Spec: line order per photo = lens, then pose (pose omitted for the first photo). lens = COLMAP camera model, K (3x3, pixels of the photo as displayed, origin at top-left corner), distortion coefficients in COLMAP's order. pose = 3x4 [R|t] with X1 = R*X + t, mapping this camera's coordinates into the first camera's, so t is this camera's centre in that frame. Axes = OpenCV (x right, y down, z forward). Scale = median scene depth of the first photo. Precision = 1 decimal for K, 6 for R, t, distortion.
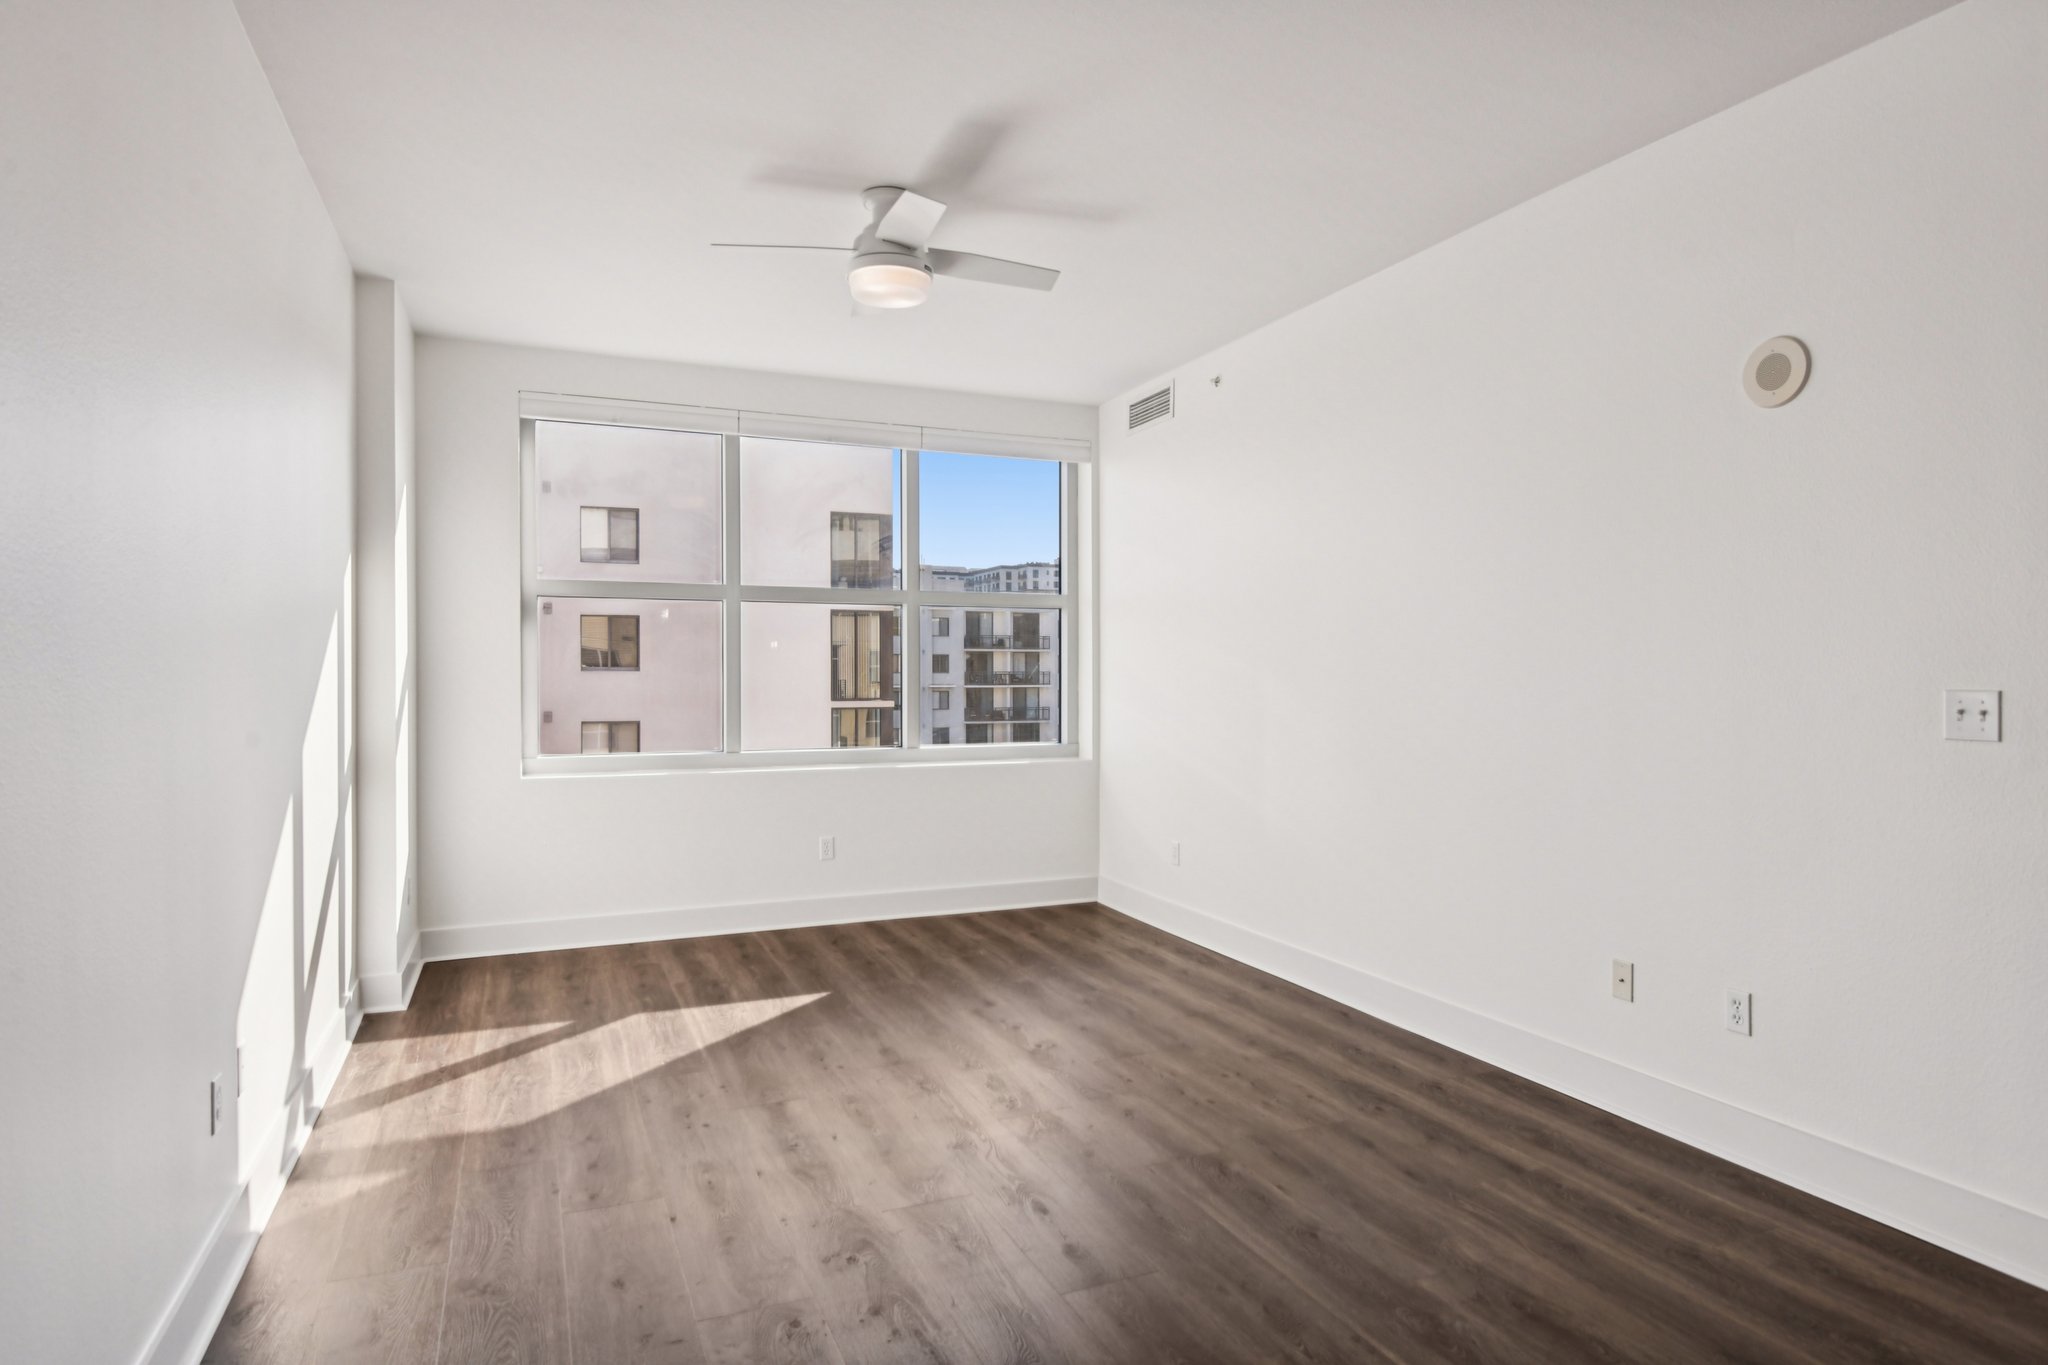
lens RADIAL K [[1154.6, 0, 1010.5], [0, 1154.6, 686.6], [0, 0, 1]] dist [0.001982, -0.000966]
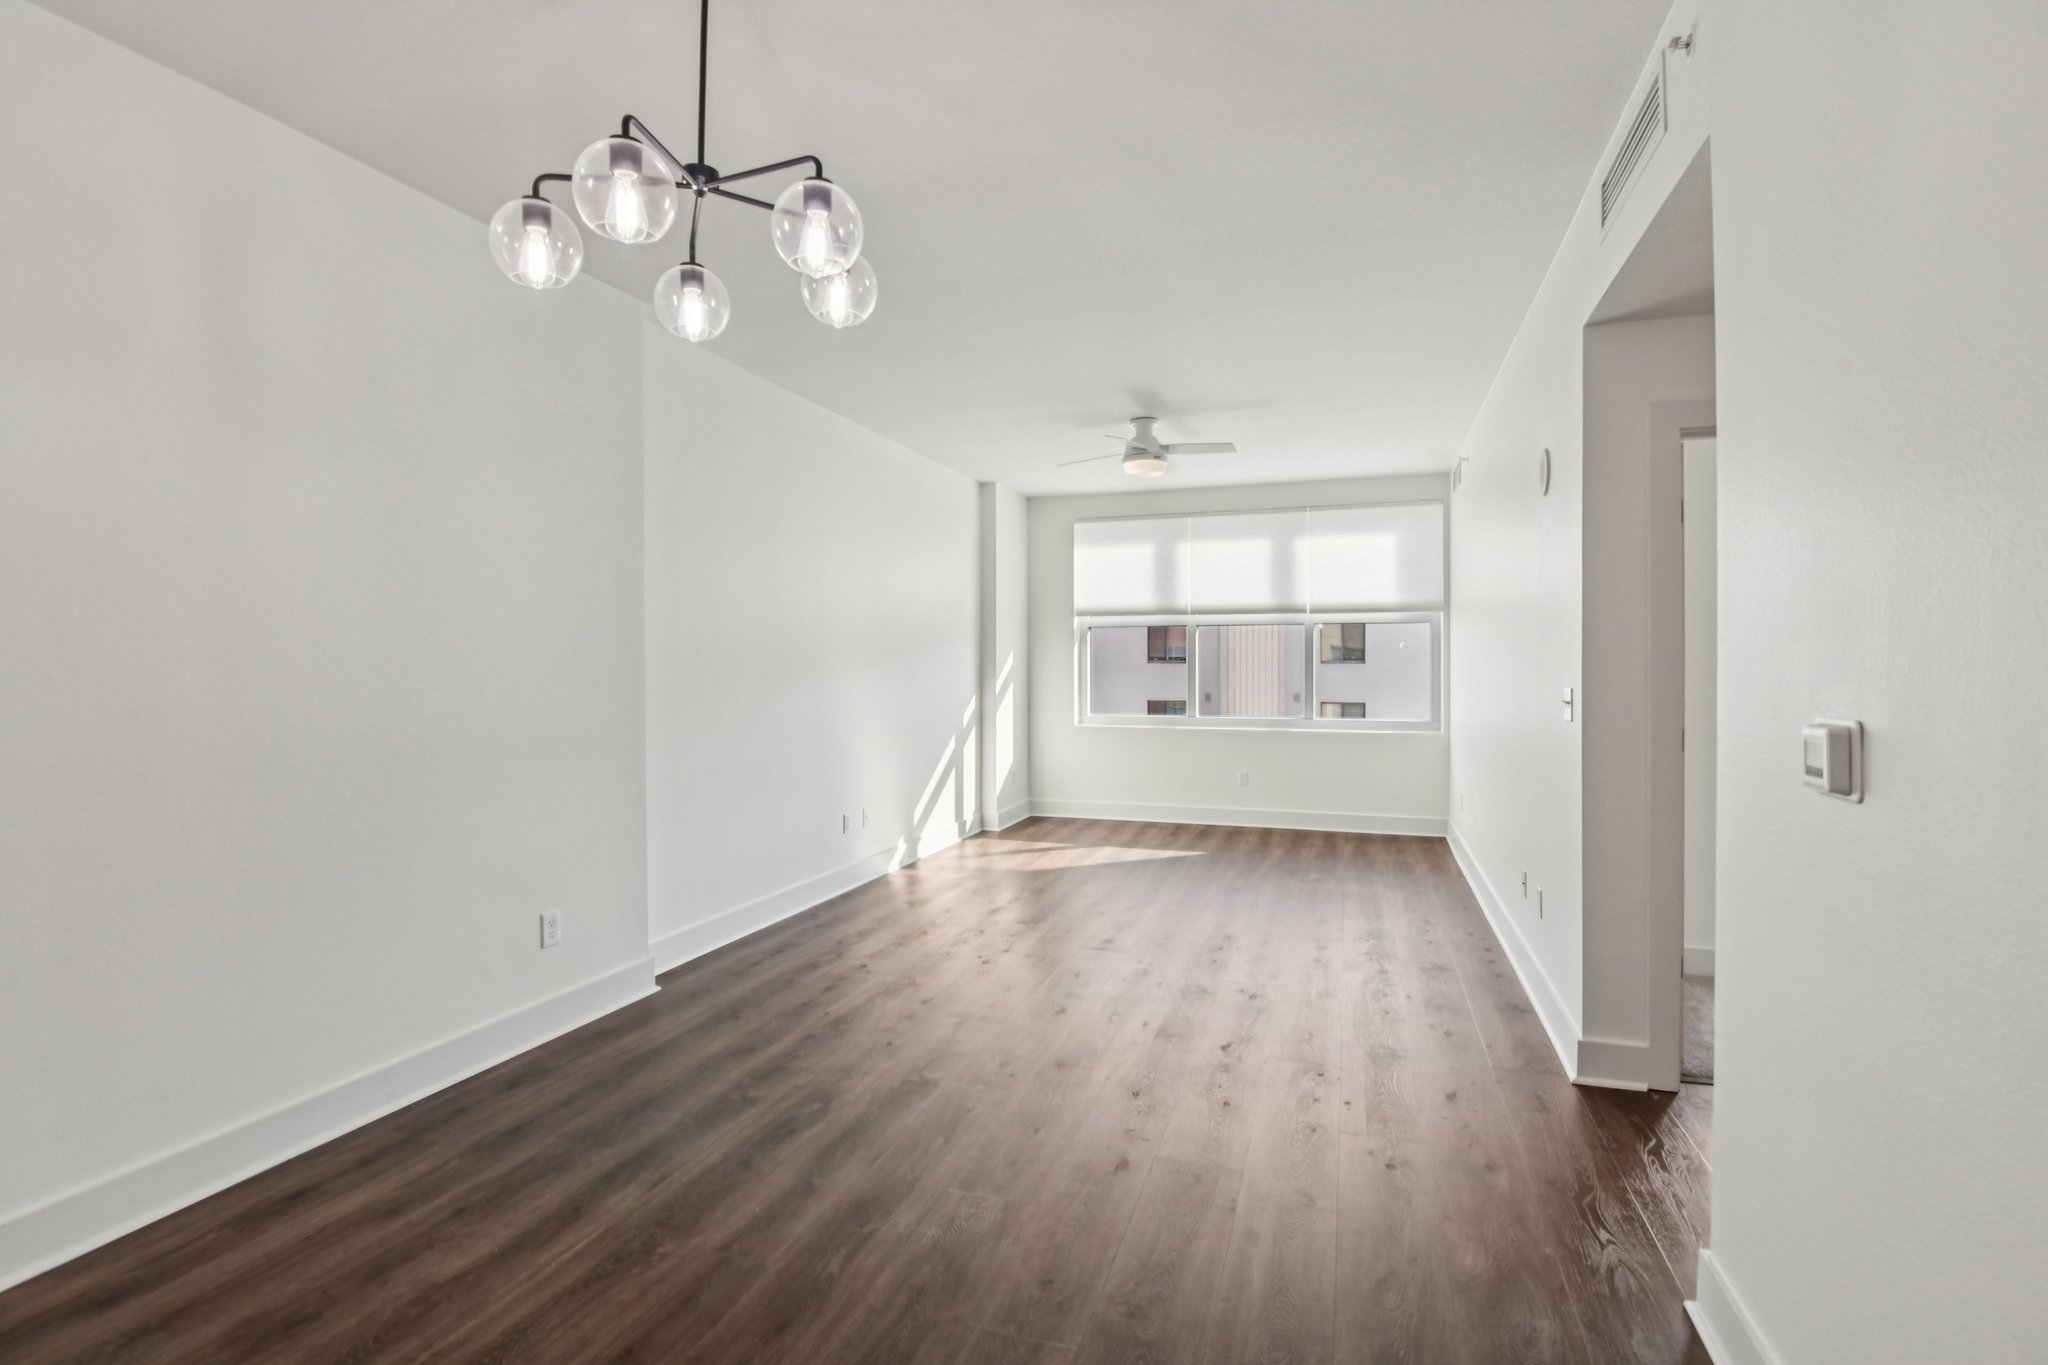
lens RADIAL K [[950.4, 0, 1024.6], [0, 950.4, 669.4], [0, 0, 1]] dist [-0.000680, -0.037987]
pose [[0.748719, 0.003784, -0.662877, 0.647898], [-0.007617, 0.999967, -0.002895, -0.006797], [0.662844, 0.007216, 0.748723, -0.249559]]
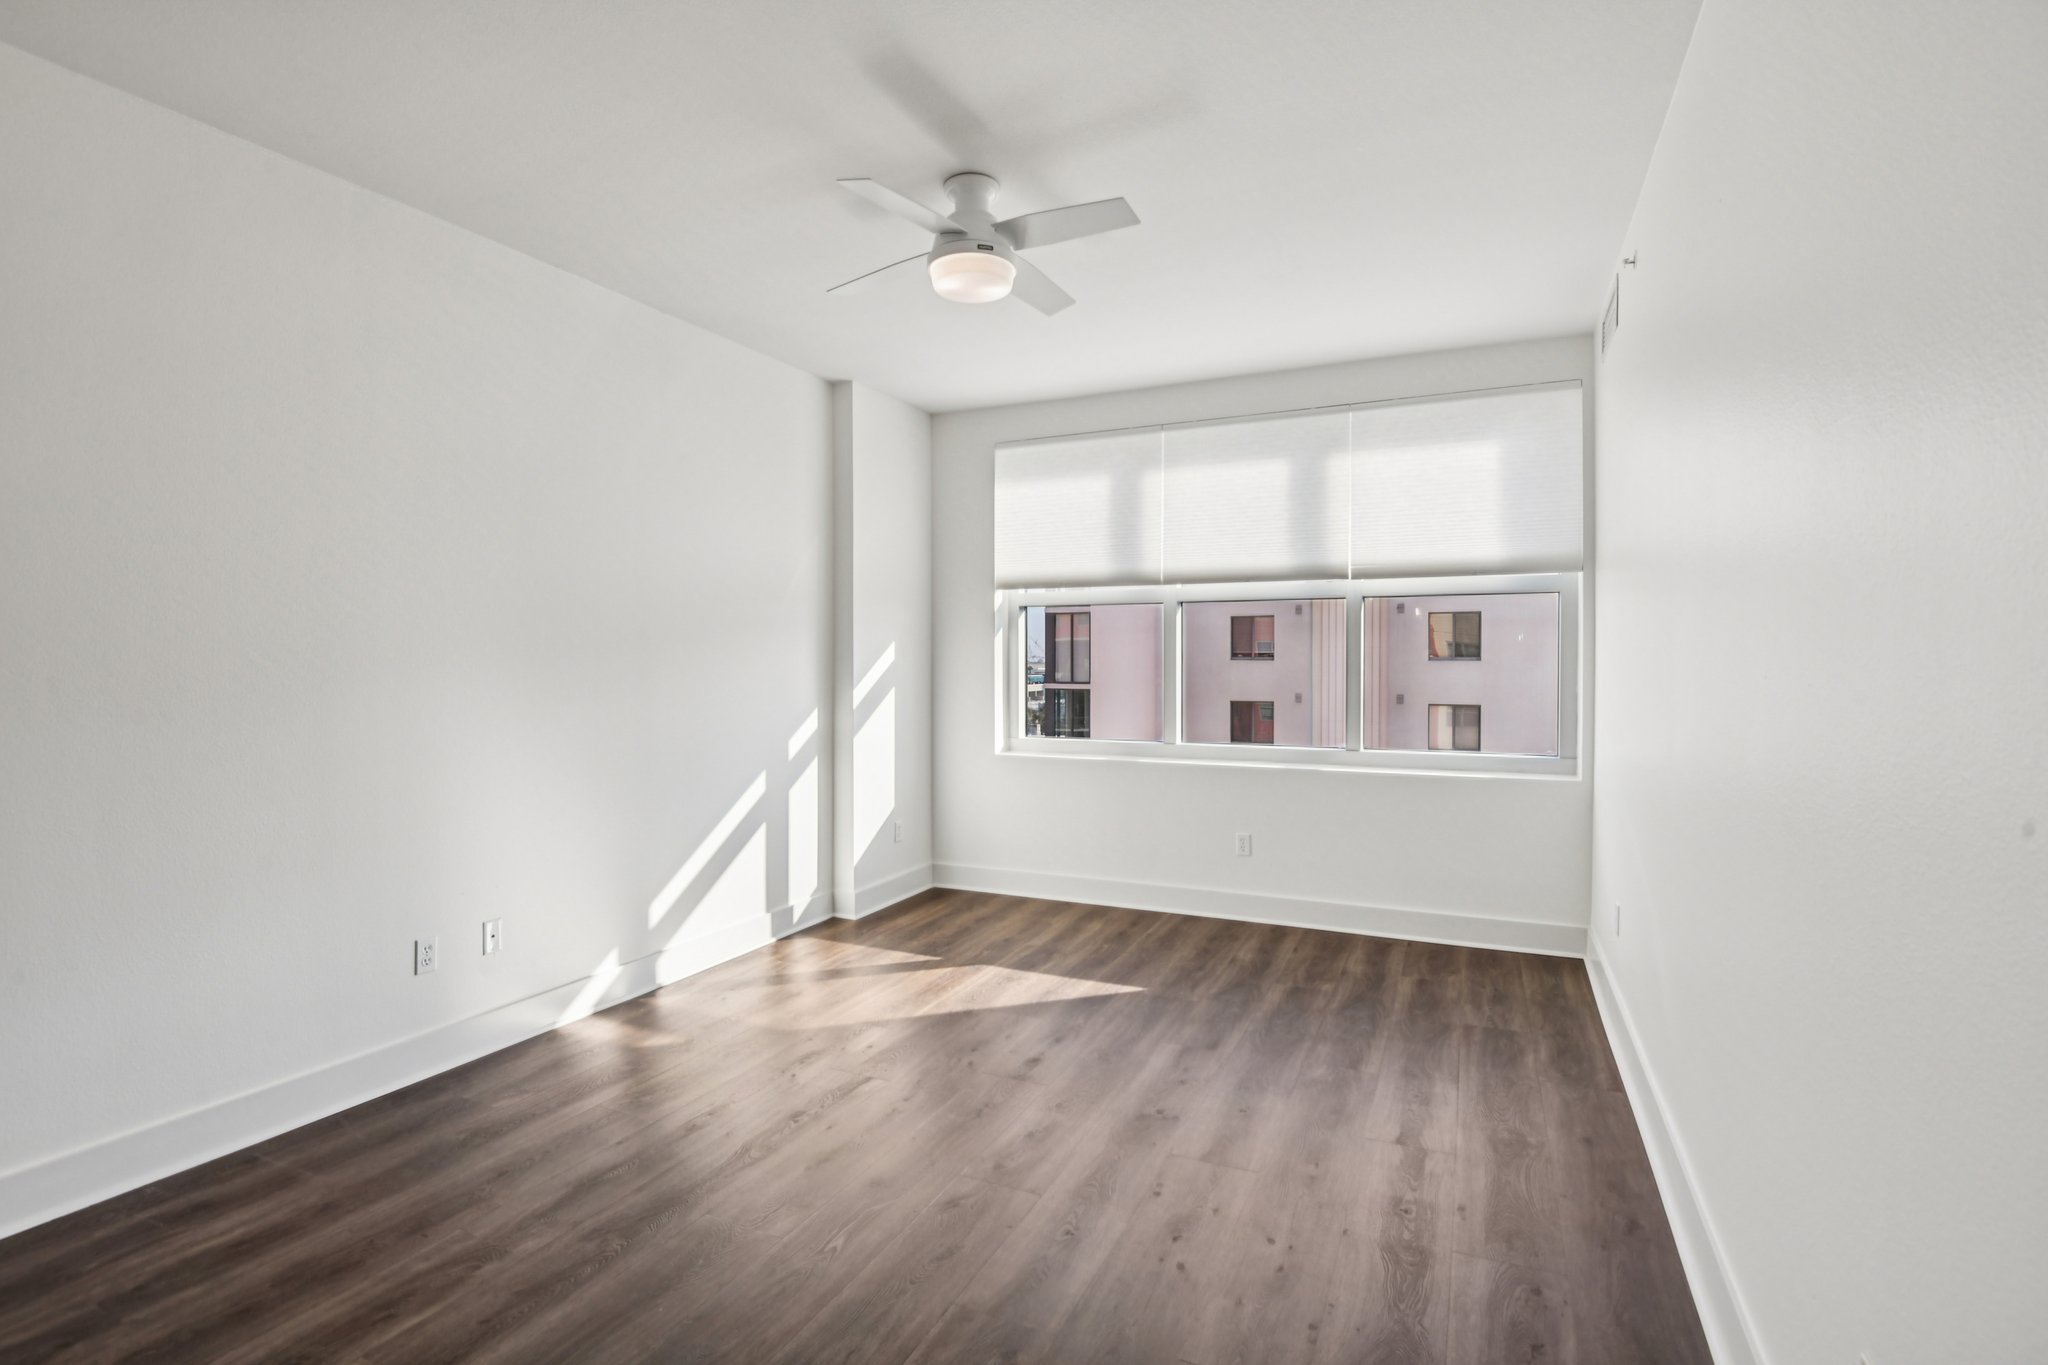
lens RADIAL K [[938.1, 0, 1025.2], [0, 938.1, 677.3], [0, 0, 1]] dist [-0.021220, -0.012708]
pose [[0.667596, 0.013615, -0.744400, 0.423625], [-0.009111, 0.999907, 0.010117, -0.015654], [0.744468, 0.000029, 0.667658, 0.418346]]
